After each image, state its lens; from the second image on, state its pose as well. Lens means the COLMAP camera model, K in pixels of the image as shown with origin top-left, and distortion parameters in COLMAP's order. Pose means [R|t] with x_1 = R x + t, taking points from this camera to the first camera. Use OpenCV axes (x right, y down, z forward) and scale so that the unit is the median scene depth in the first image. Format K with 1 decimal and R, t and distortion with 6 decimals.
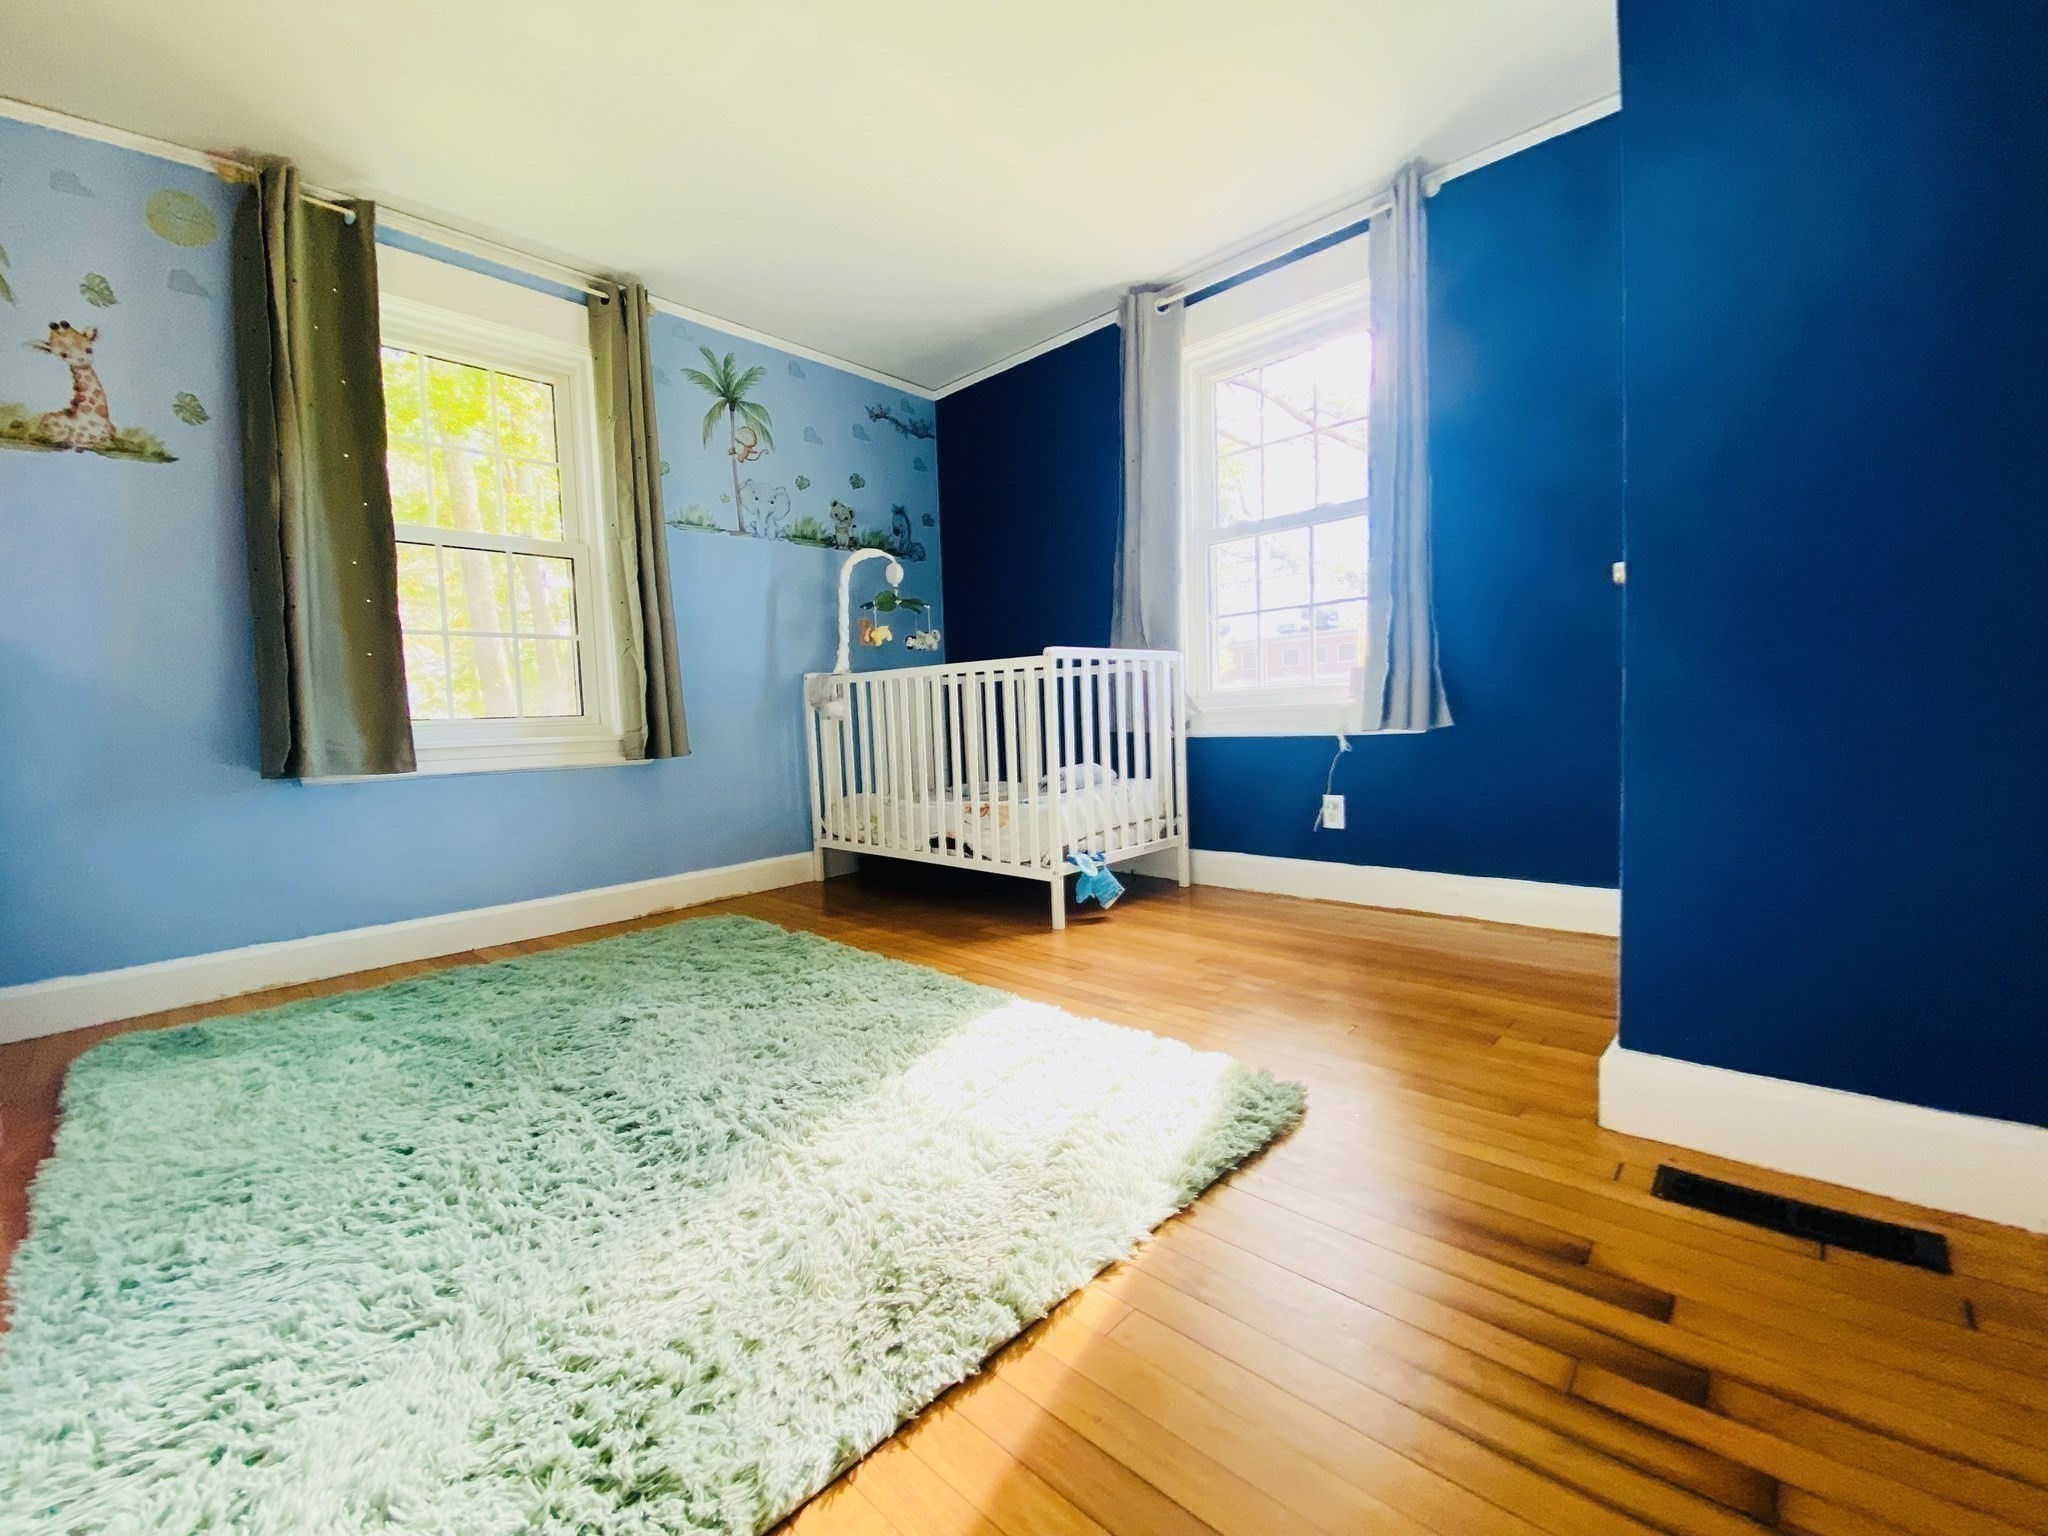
lens RADIAL K [[773.5, 0, 1024.0], [0, 773.5, 768.0], [0, 0, 1]] dist [-0.060287, -0.000110]
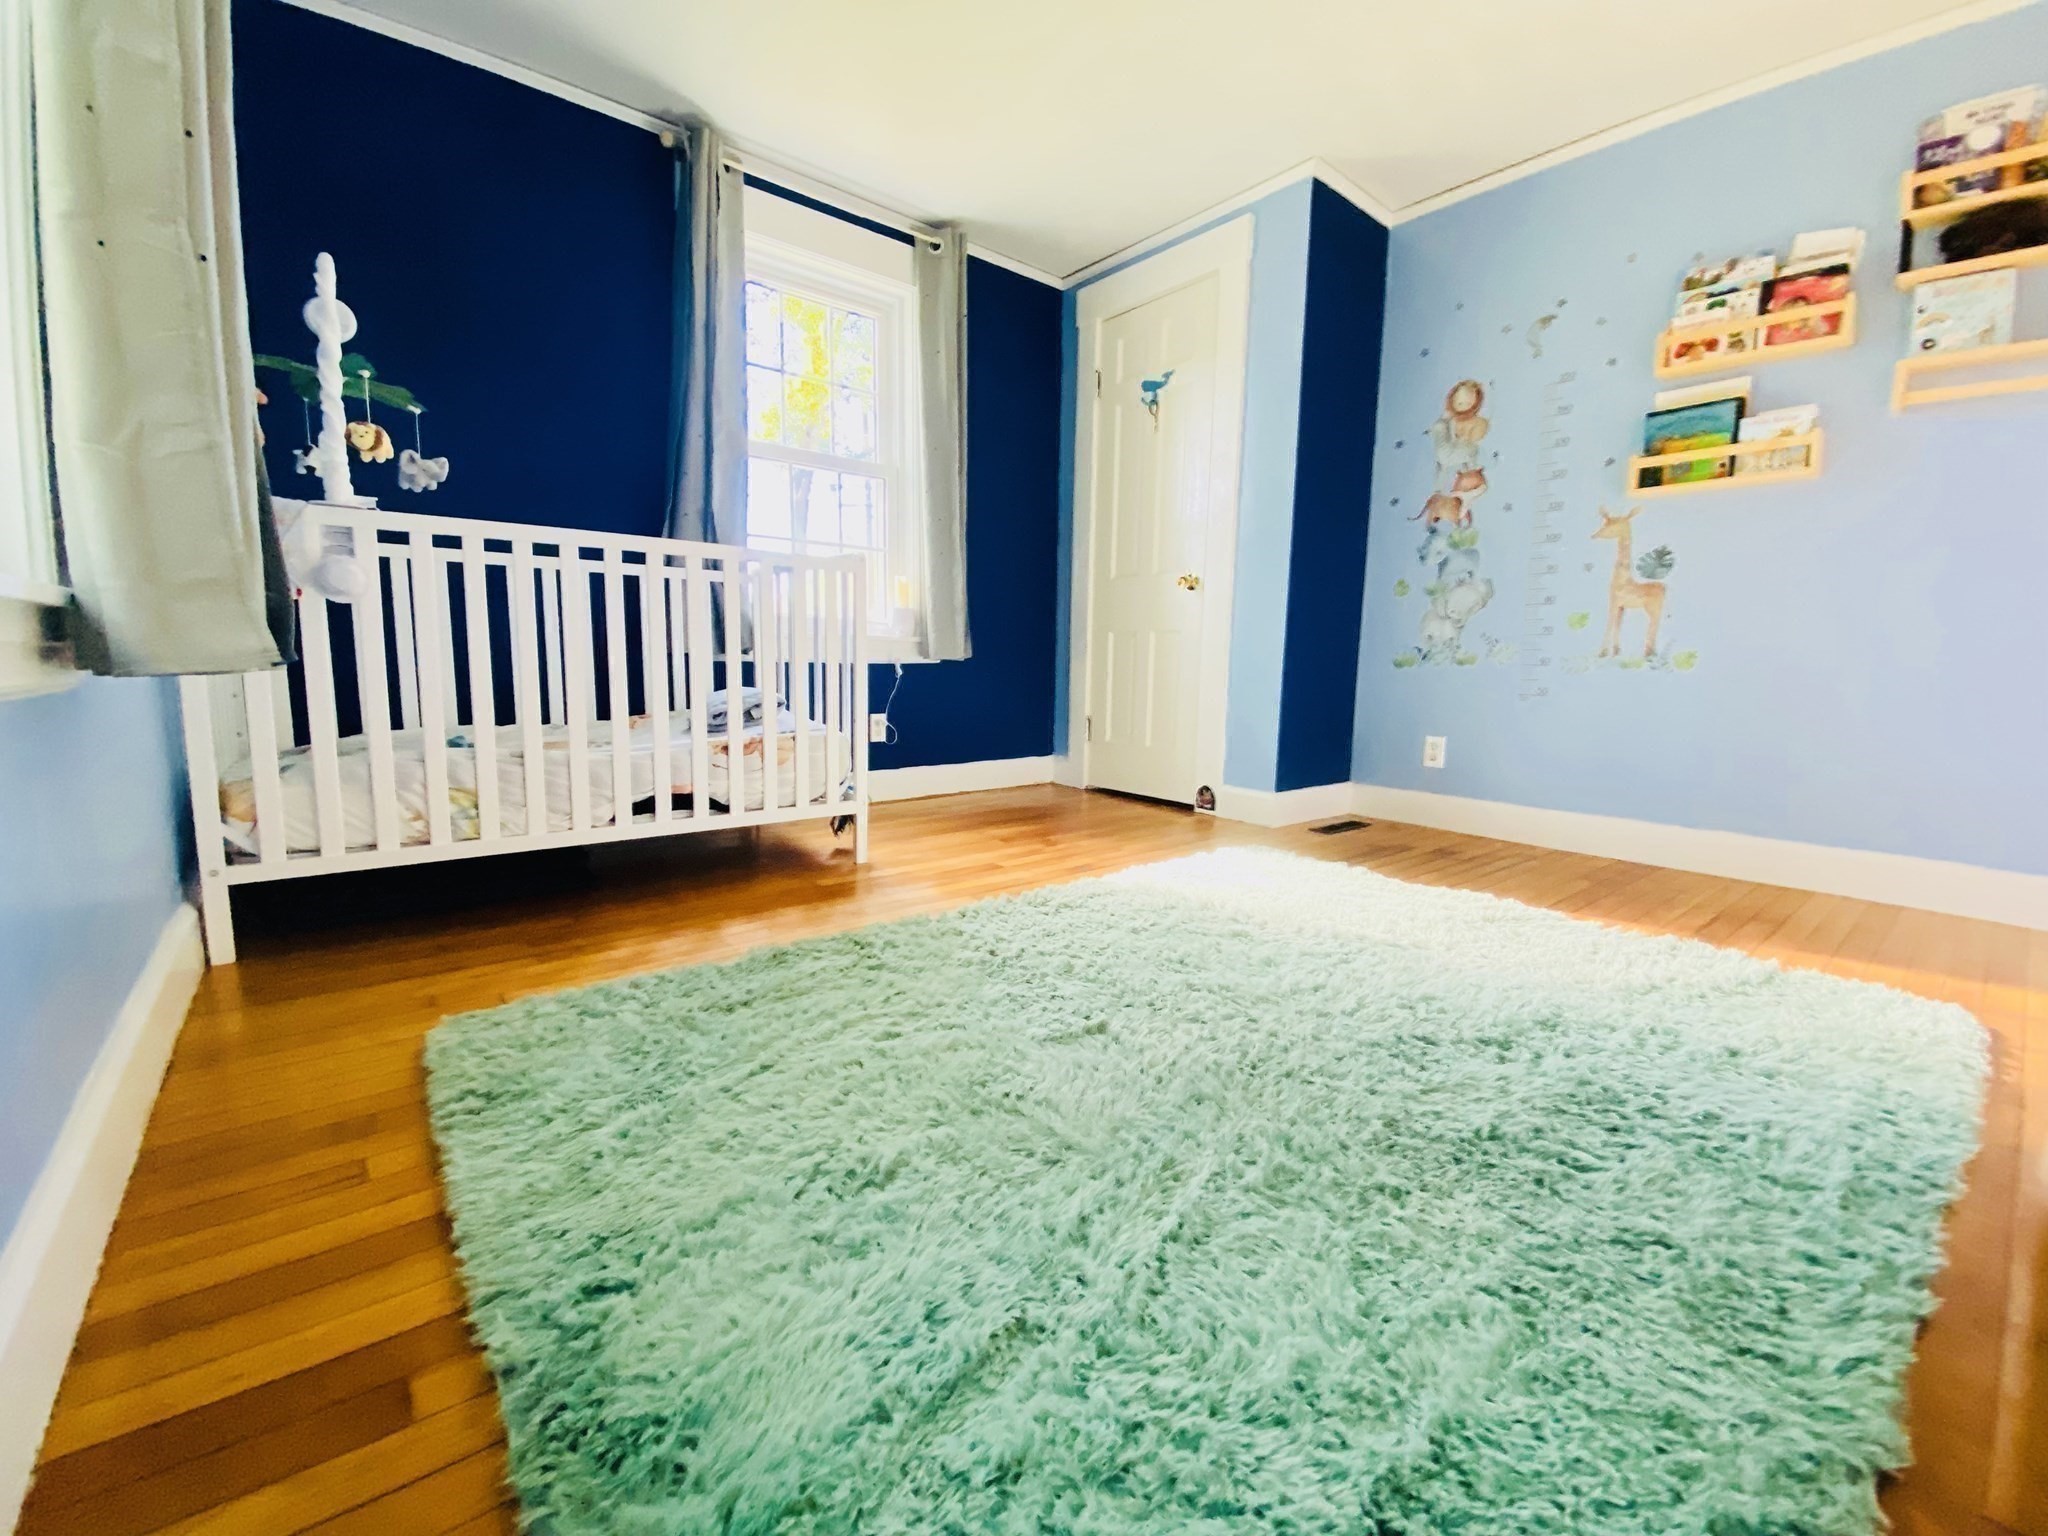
lens RADIAL K [[773.5, 0, 1024.0], [0, 773.5, 768.0], [0, 0, 1]] dist [-0.060287, -0.000110]
pose [[0.127794, -0.097084, 0.987038, -0.717981], [0.024237, 0.995206, 0.094749, 0.010096], [-0.991505, 0.011815, 0.129534, 0.596979]]
